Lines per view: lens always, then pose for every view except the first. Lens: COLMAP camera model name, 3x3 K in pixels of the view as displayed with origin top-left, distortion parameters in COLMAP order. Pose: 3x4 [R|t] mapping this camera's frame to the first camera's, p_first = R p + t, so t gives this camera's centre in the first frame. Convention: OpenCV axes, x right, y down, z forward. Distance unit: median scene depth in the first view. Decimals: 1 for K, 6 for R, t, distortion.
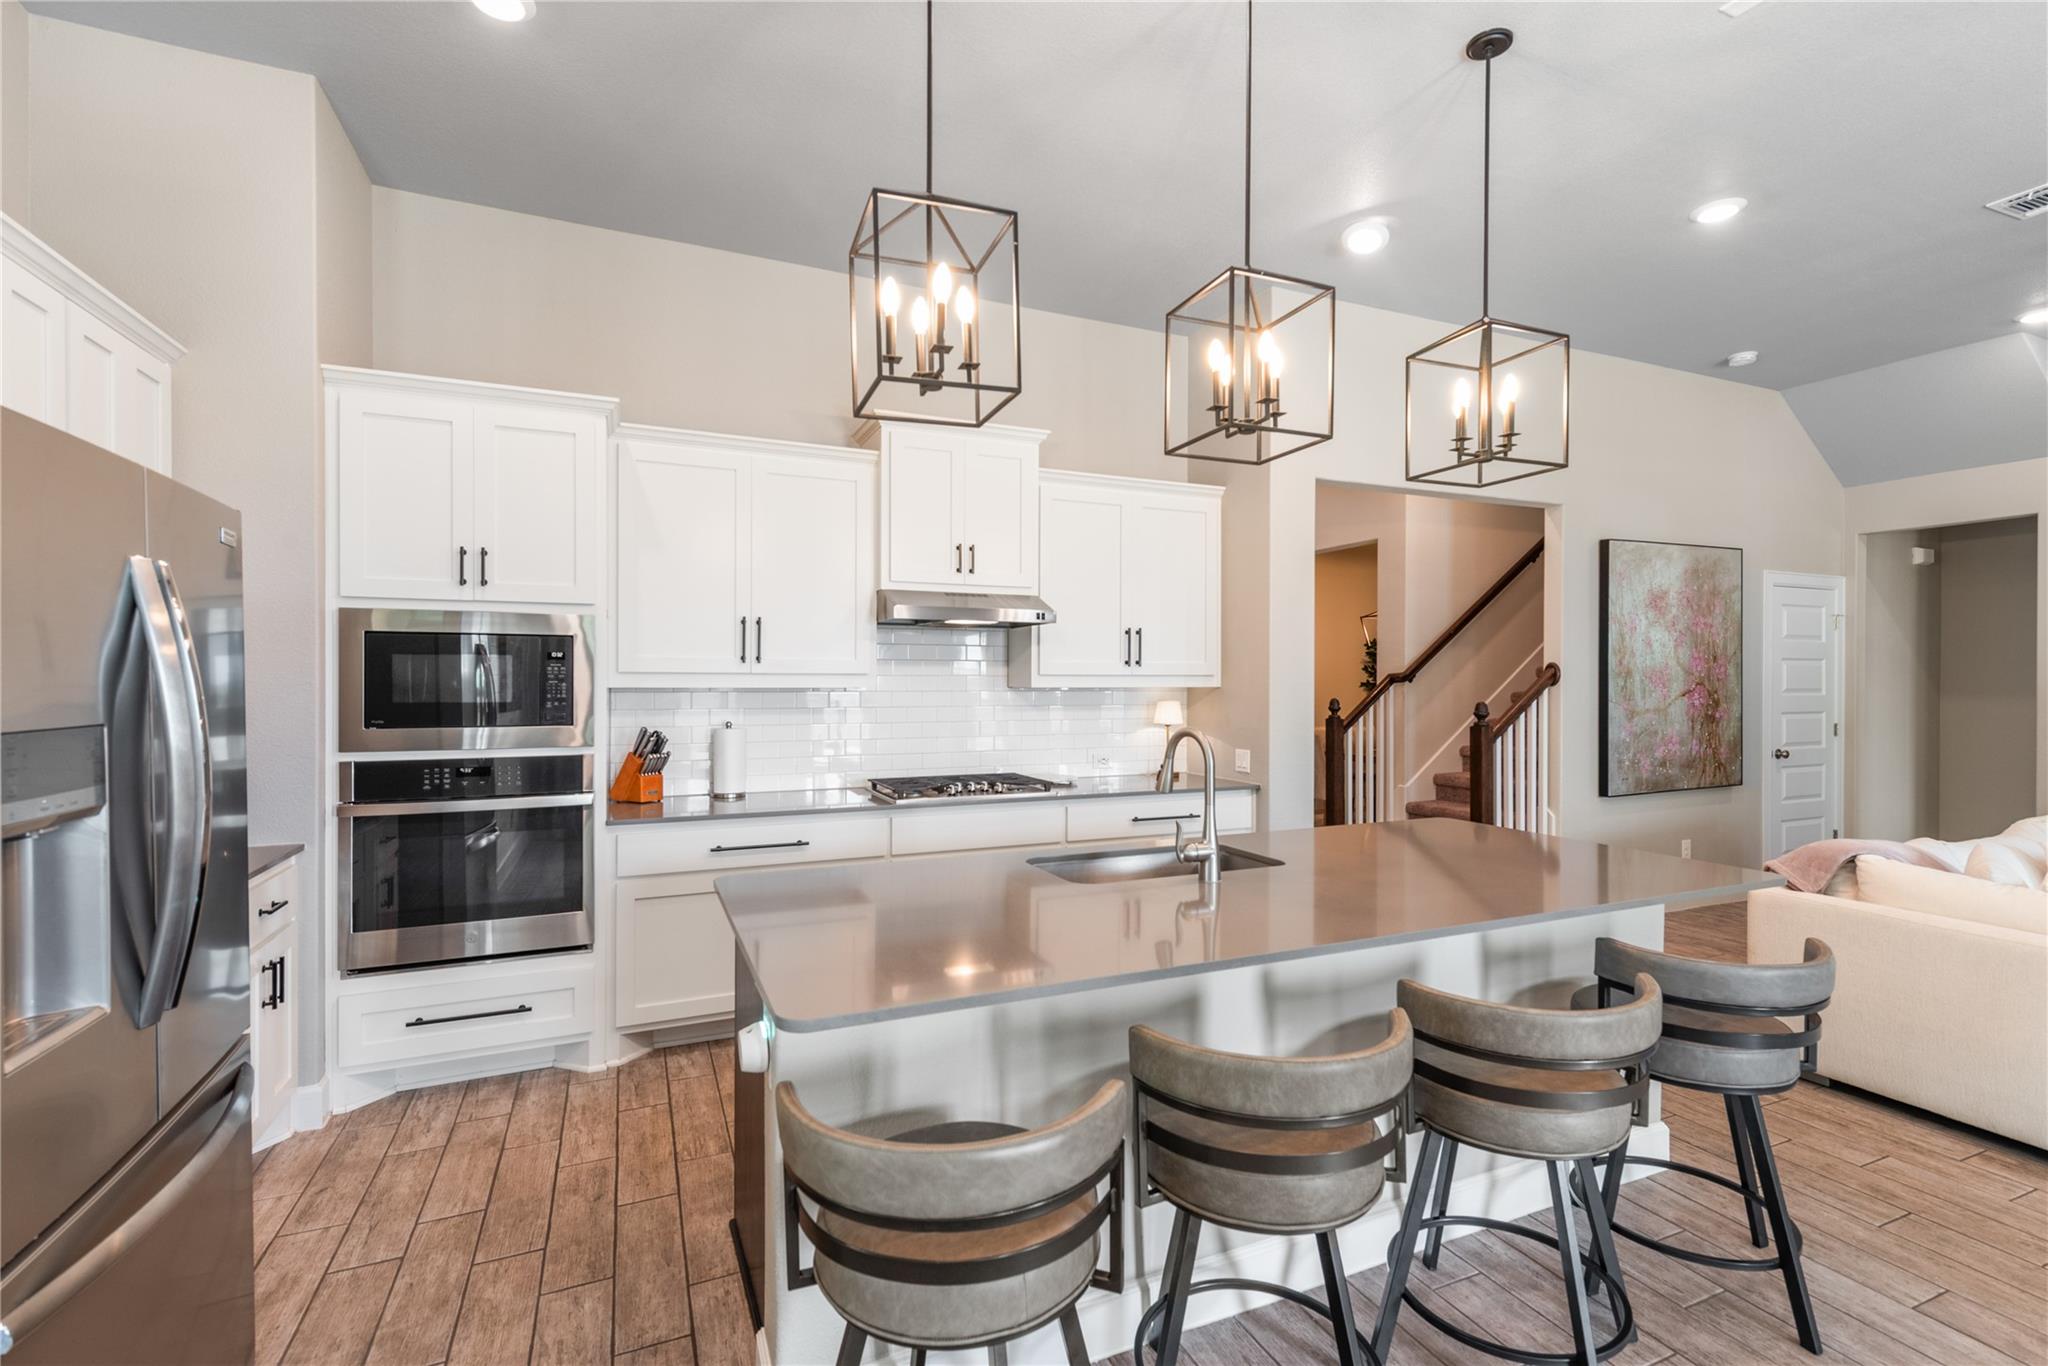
lens RADIAL K [[913.1, 0, 1038.0], [0, 913.1, 692.6], [0, 0, 1]] dist [0.013267, -0.000238]
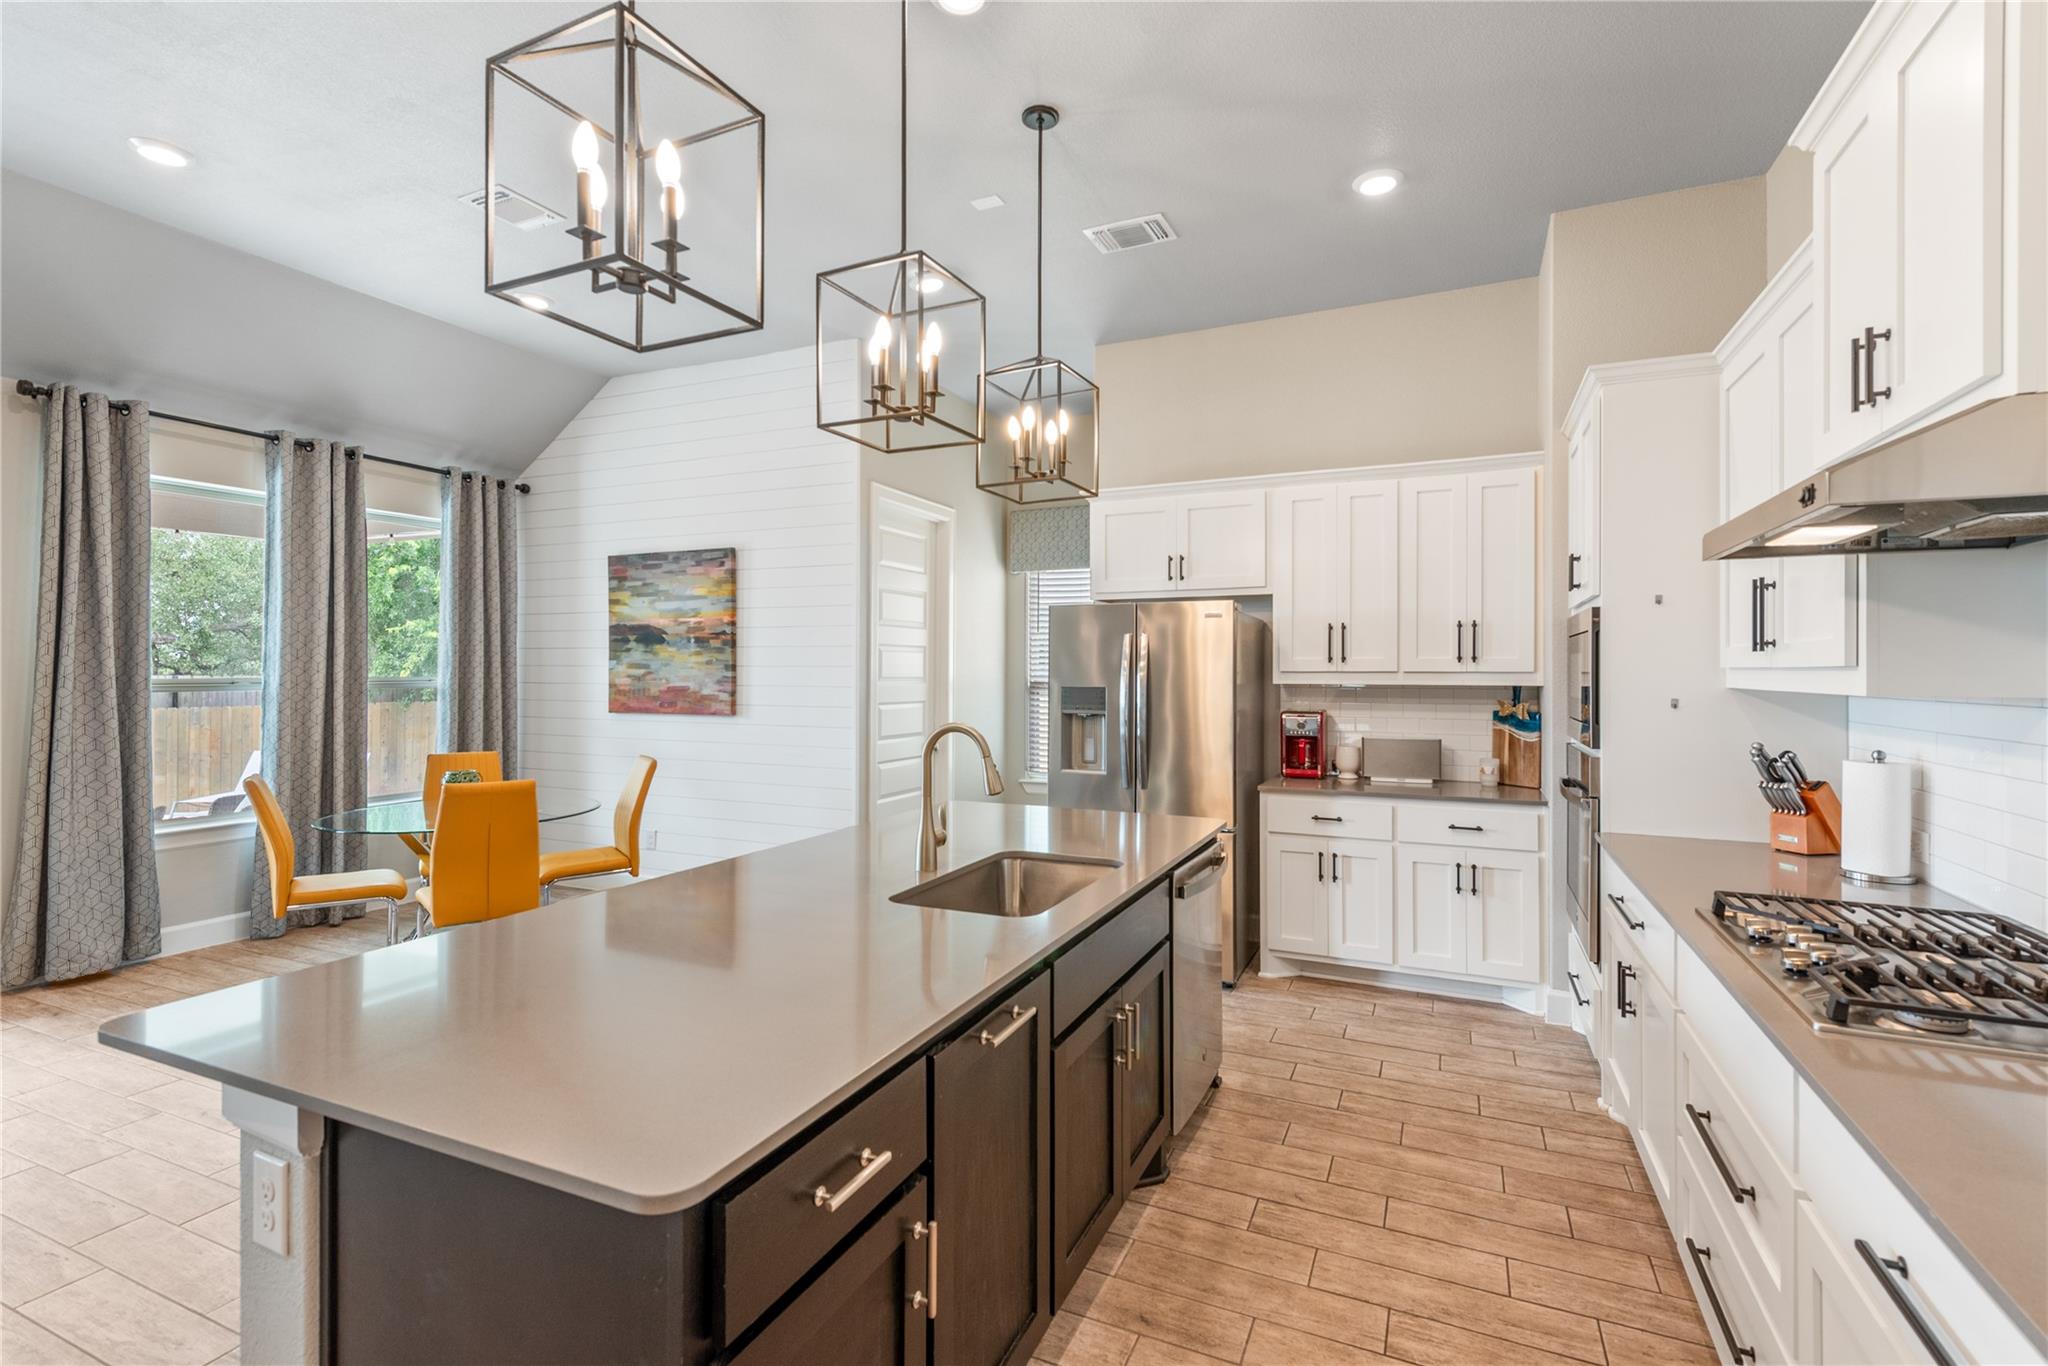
lens RADIAL K [[928.8, 0, 1033.6], [0, 928.8, 672.3], [0, 0, 1]] dist [-0.001390, -0.000176]
pose [[-0.746414, -0.002770, -0.665476, 0.427865], [-0.013810, 0.999840, 0.011328, -0.017061], [0.665338, 0.017646, -0.746334, 1.004898]]
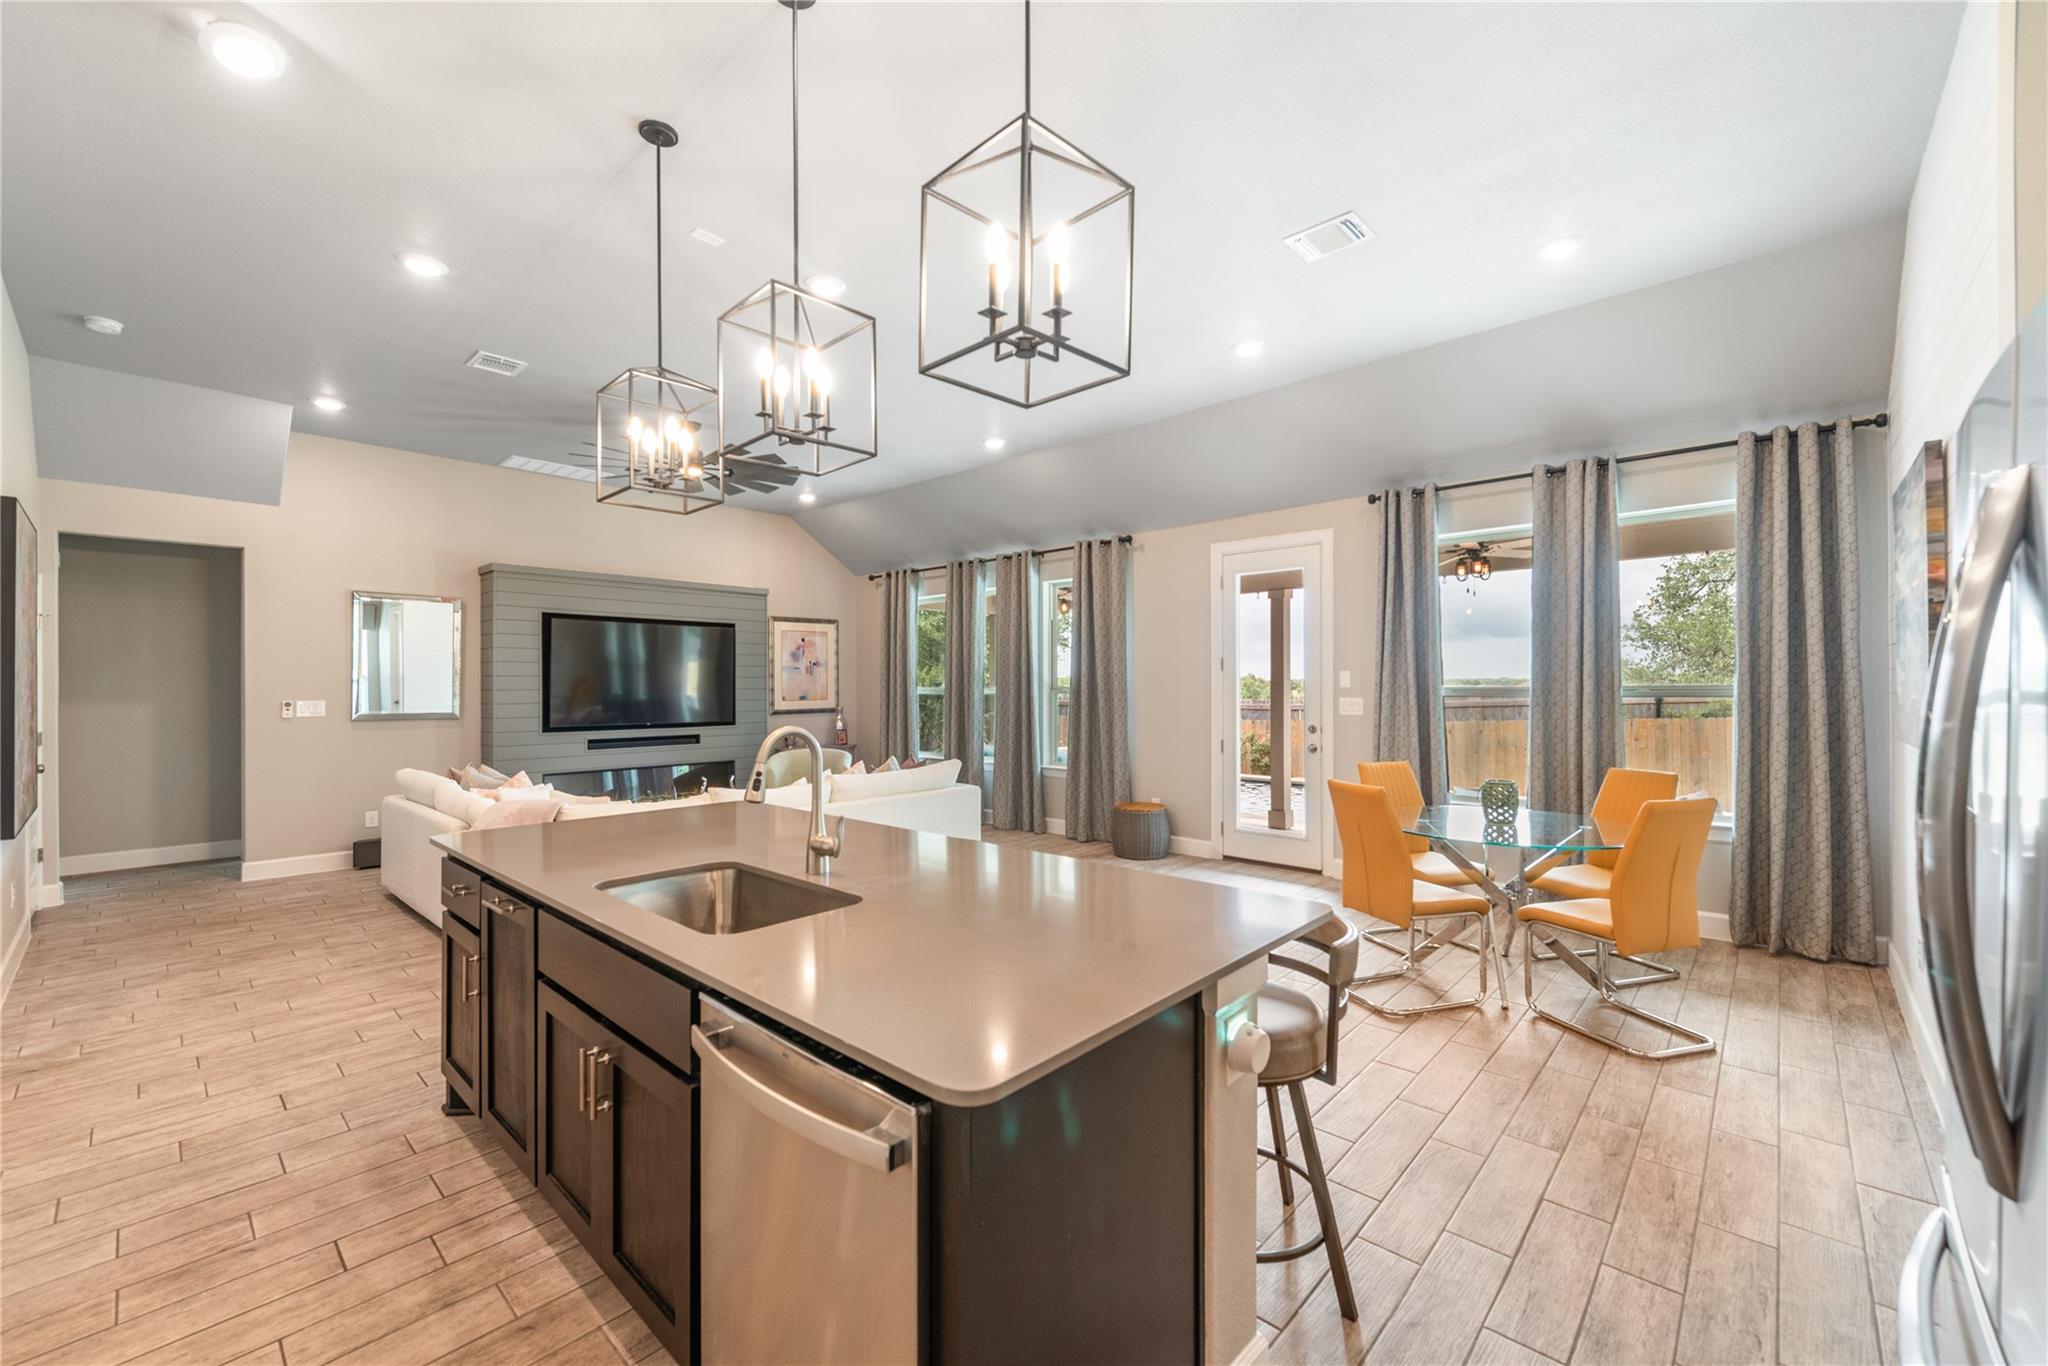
lens RADIAL K [[818.9, 0, 1039.4], [0, 818.9, 686.9], [0, 0, 1]] dist [0.000672, -0.000421]
pose [[-0.405271, -0.000914, 0.914196, -0.409547], [0.016928, 0.999821, 0.008504, -0.004150], [-0.914040, 0.018921, -0.405183, 0.620744]]
